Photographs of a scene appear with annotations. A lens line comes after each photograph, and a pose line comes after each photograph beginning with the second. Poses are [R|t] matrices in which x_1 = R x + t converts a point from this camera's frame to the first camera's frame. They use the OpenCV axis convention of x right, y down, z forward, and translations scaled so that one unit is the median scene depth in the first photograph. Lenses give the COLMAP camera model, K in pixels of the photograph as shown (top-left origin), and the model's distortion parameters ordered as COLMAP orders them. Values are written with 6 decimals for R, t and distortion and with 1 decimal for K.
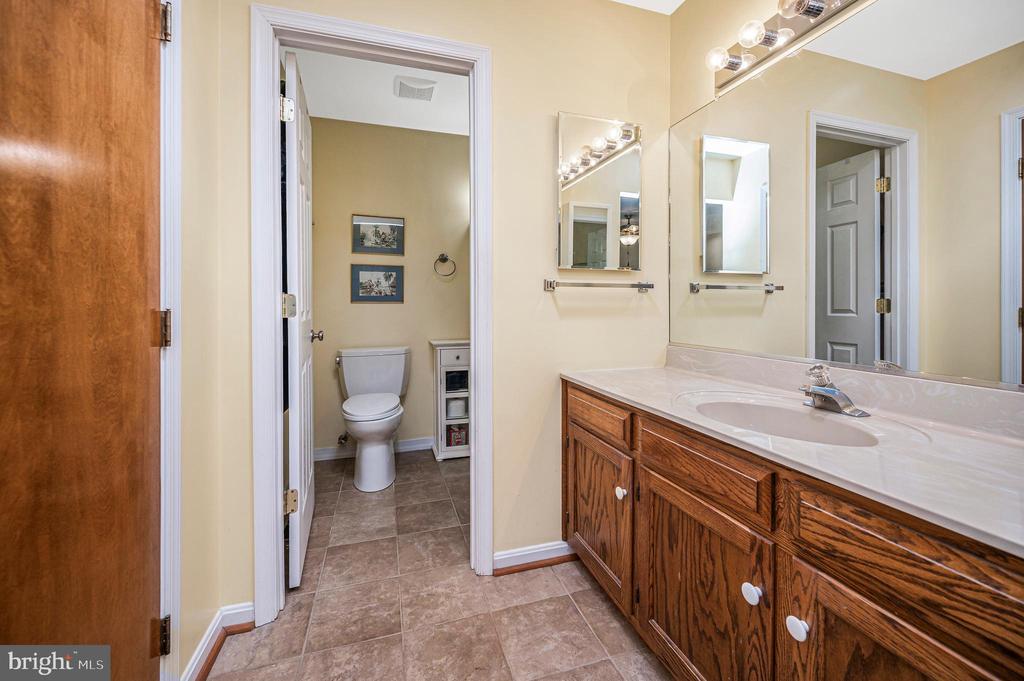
lens RADIAL K [[421.8, 0, 515.8], [0, 421.8, 314.1], [0, 0, 1]] dist [0.000610, -0.000258]
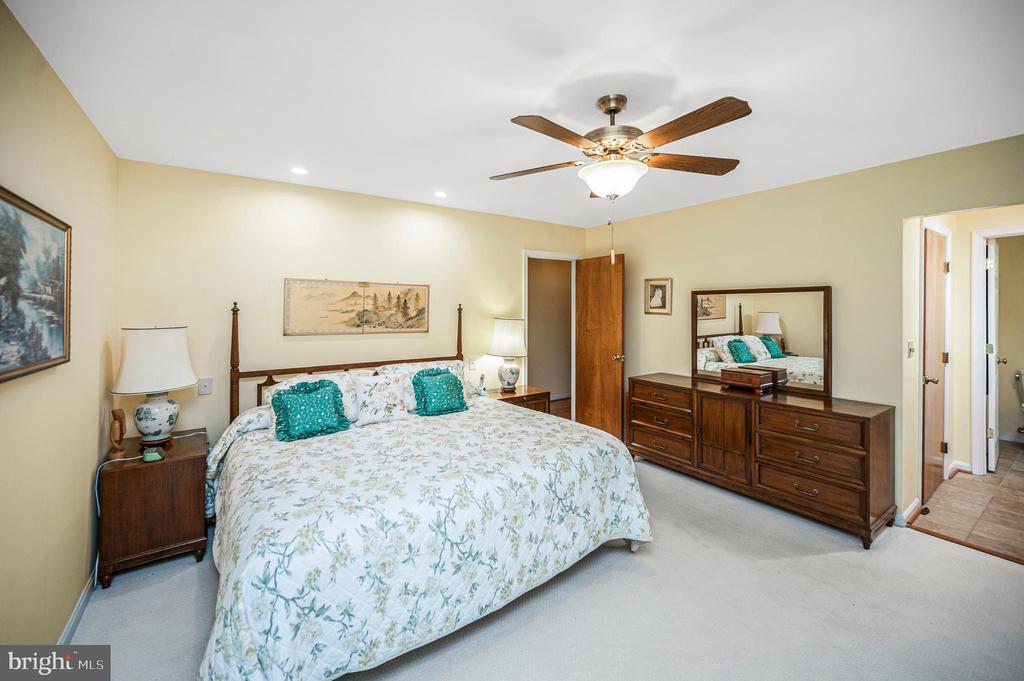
lens RADIAL K [[421.8, 0, 515.8], [0, 421.8, 314.1], [0, 0, 1]] dist [0.000610, -0.000258]
pose [[0.302008, 0.001947, -0.953303, 0.926566], [-0.002995, 0.999995, 0.001093, -0.214615], [0.953301, 0.002525, 0.302012, -2.274709]]
